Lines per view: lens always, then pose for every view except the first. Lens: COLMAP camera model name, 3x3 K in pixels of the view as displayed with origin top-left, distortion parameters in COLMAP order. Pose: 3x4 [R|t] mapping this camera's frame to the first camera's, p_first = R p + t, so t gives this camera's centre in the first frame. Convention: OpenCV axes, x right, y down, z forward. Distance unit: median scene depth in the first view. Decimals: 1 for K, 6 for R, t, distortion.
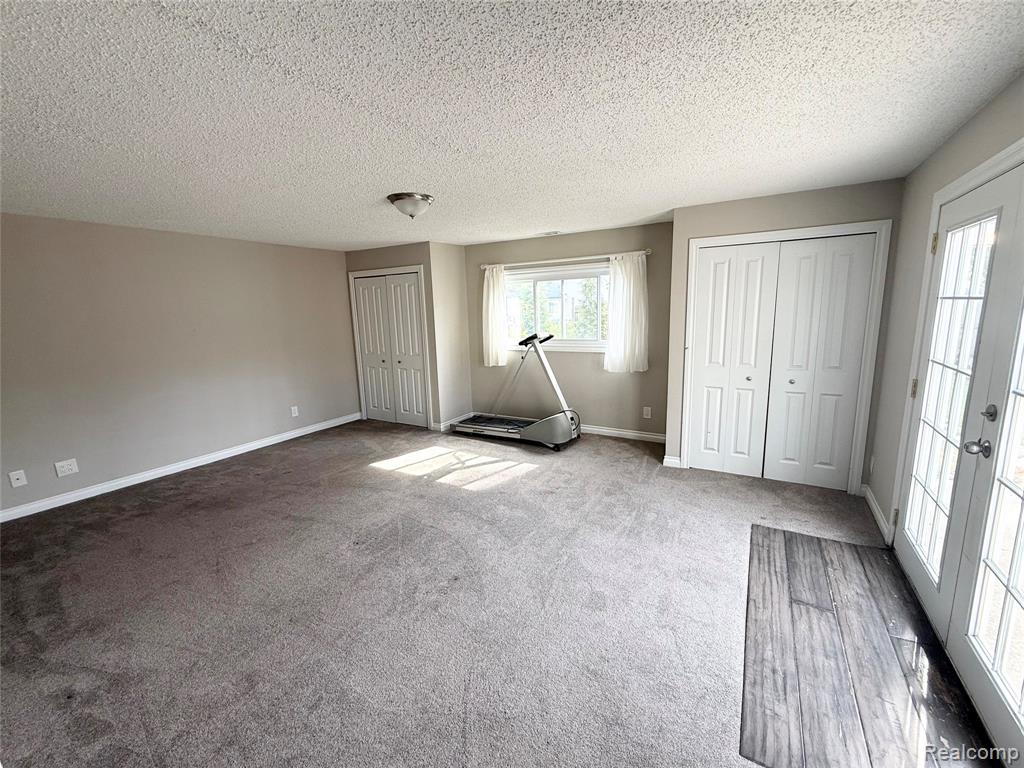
lens RADIAL K [[412.0, 0, 500.5], [0, 412.0, 382.8], [0, 0, 1]] dist [-0.000238, -0.000168]
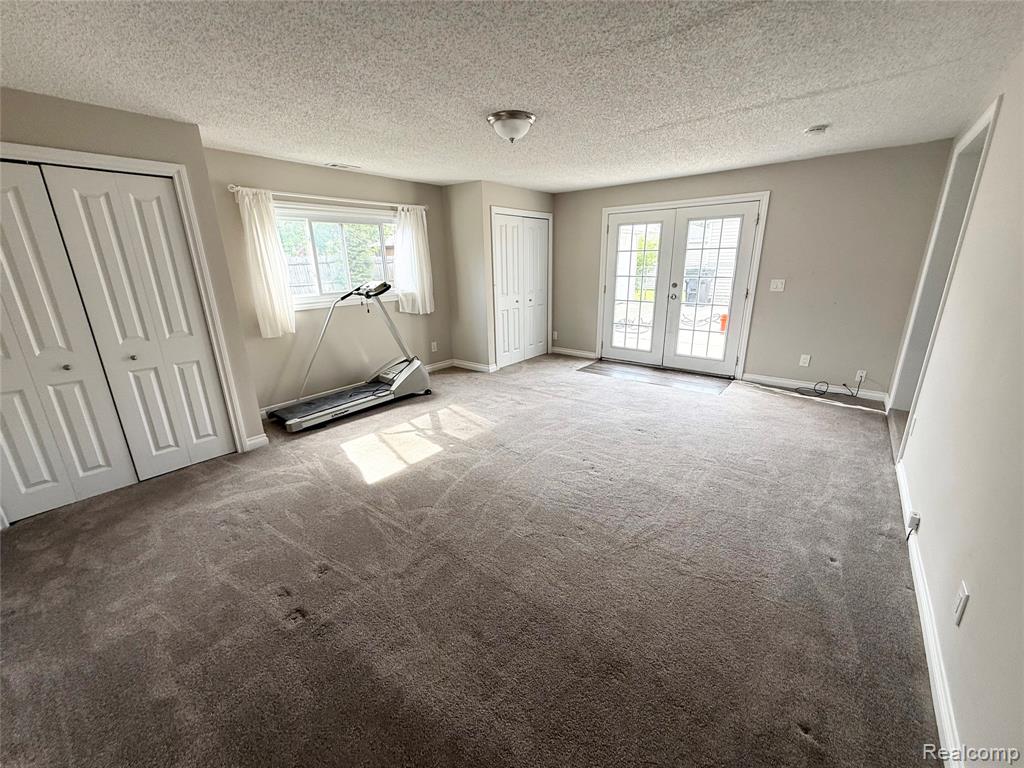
lens RADIAL K [[412.0, 0, 500.5], [0, 412.0, 382.8], [0, 0, 1]] dist [-0.000238, -0.000168]
pose [[0.169381, -0.255774, 0.951782, -0.817704], [0.189257, 0.956205, 0.223282, -0.061090], [-0.967208, 0.142312, 0.210370, 0.597689]]
